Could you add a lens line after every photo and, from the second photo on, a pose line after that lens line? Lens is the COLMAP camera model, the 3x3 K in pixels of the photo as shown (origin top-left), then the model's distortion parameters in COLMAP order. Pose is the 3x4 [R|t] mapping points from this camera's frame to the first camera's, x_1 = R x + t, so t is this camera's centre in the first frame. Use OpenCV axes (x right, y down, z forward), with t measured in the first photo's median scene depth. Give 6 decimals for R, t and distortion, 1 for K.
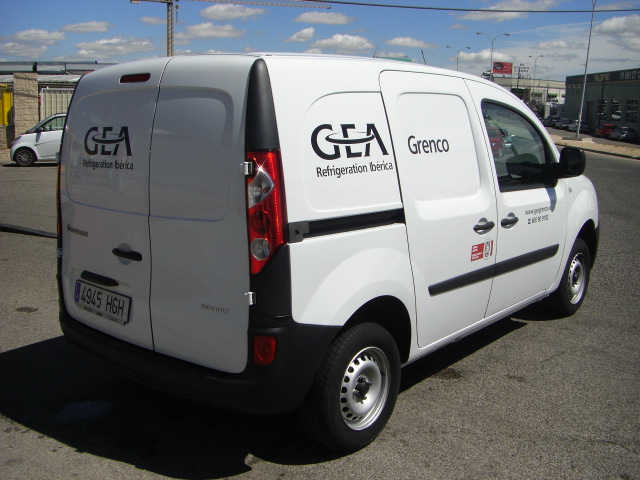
lens RADIAL K [[723.6, 0, 320.0], [0, 723.6, 240.0], [0, 0, 1]] dist [-0.206327, 0.182254]
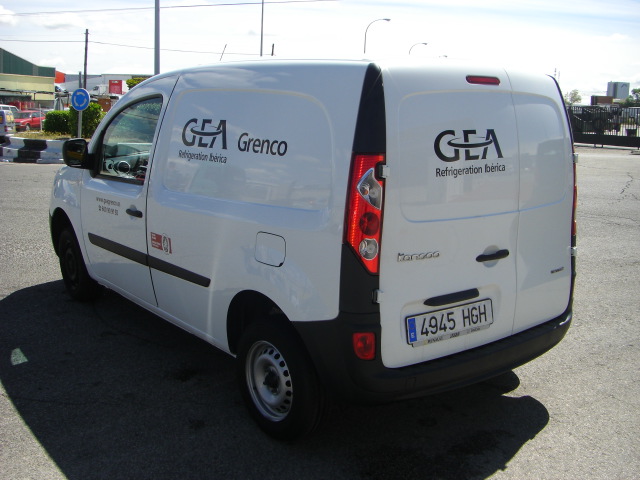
lens RADIAL K [[723.6, 0, 320.0], [0, 723.6, 240.0], [0, 0, 1]] dist [-0.206327, 0.182254]
pose [[0.198574, -0.189972, 0.961498, -1.265836], [0.157941, 0.974415, 0.159905, -0.198776], [-0.967276, 0.120107, 0.223497, 0.991486]]
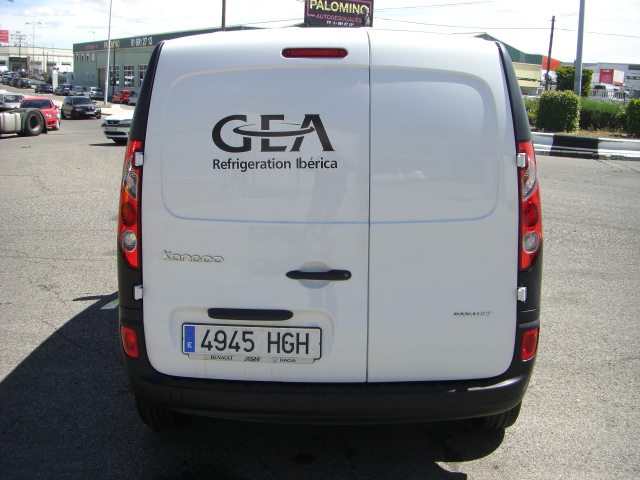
lens RADIAL K [[723.6, 0, 320.0], [0, 723.6, 240.0], [0, 0, 1]] dist [-0.206327, 0.182254]
pose [[0.777582, -0.135107, 0.614095, -0.748670], [0.107453, 0.990828, 0.081932, -0.083359], [-0.619532, 0.002278, 0.784968, 0.358607]]
